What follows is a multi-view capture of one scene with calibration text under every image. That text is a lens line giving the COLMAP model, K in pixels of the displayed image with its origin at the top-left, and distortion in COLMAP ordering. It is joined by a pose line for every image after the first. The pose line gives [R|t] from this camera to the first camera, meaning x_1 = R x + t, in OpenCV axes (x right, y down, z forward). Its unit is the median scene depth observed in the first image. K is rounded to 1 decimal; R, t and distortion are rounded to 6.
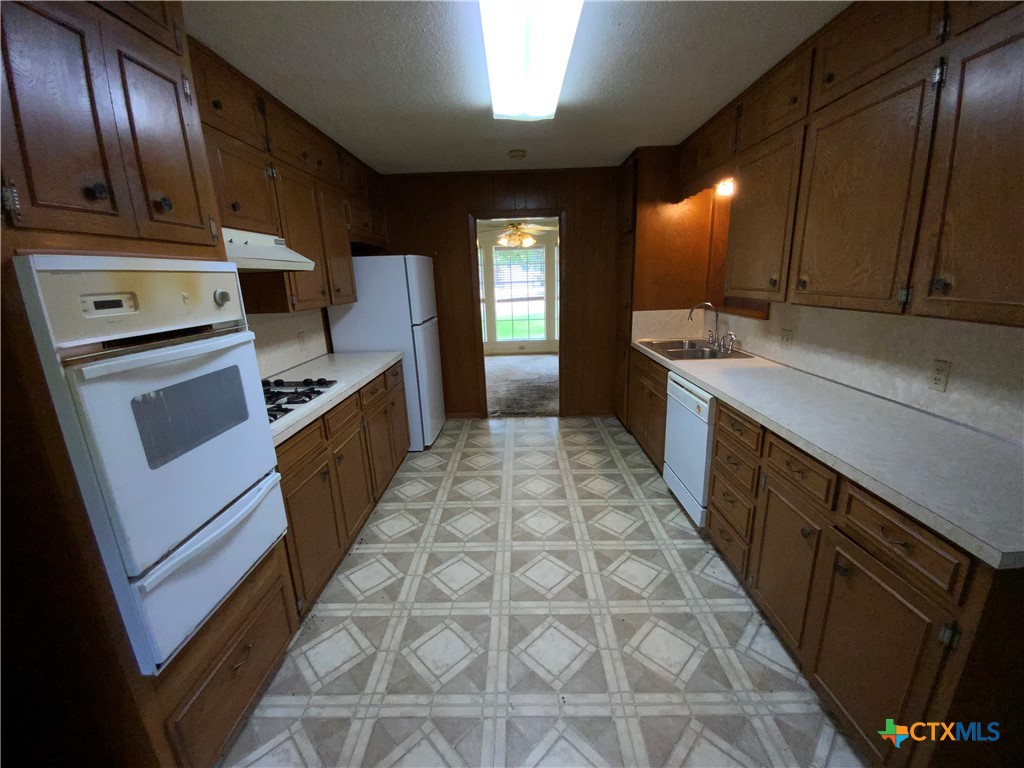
lens RADIAL K [[415.1, 0, 513.3], [0, 415.1, 382.4], [0, 0, 1]] dist [0.017008, -0.015056]
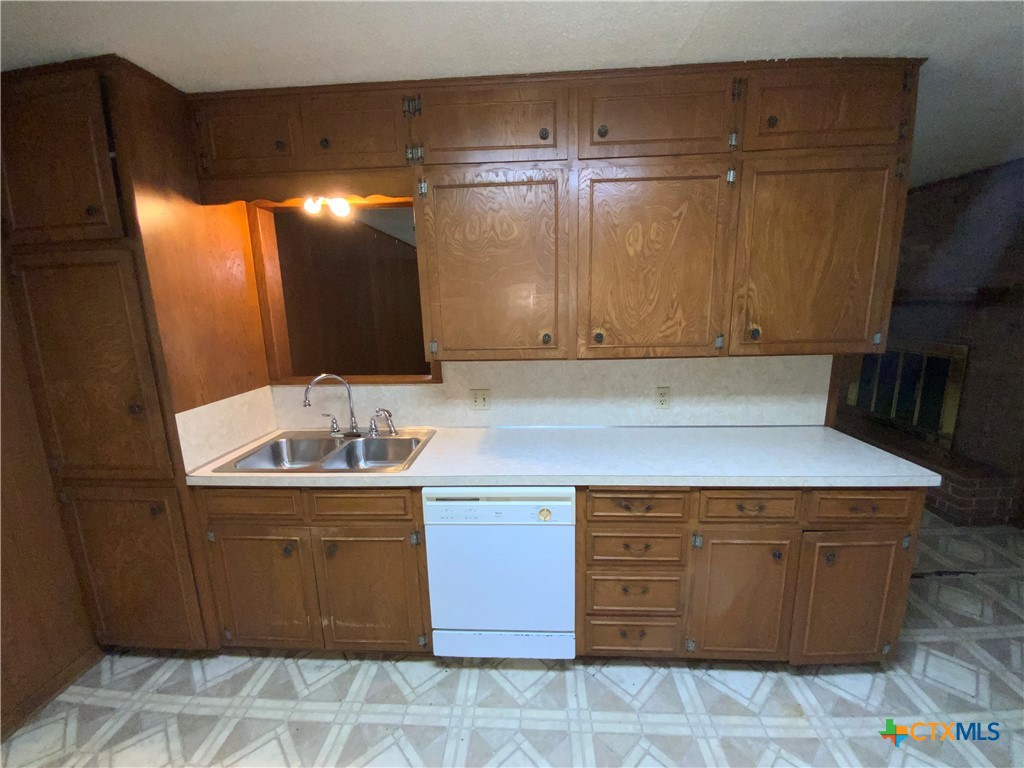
lens RADIAL K [[415.1, 0, 513.3], [0, 415.1, 382.4], [0, 0, 1]] dist [0.017008, -0.015056]
pose [[0.042128, -0.157049, 0.986692, -0.235152], [0.266259, 0.953619, 0.140416, -0.276974], [-0.962980, 0.256800, 0.081990, 0.968984]]
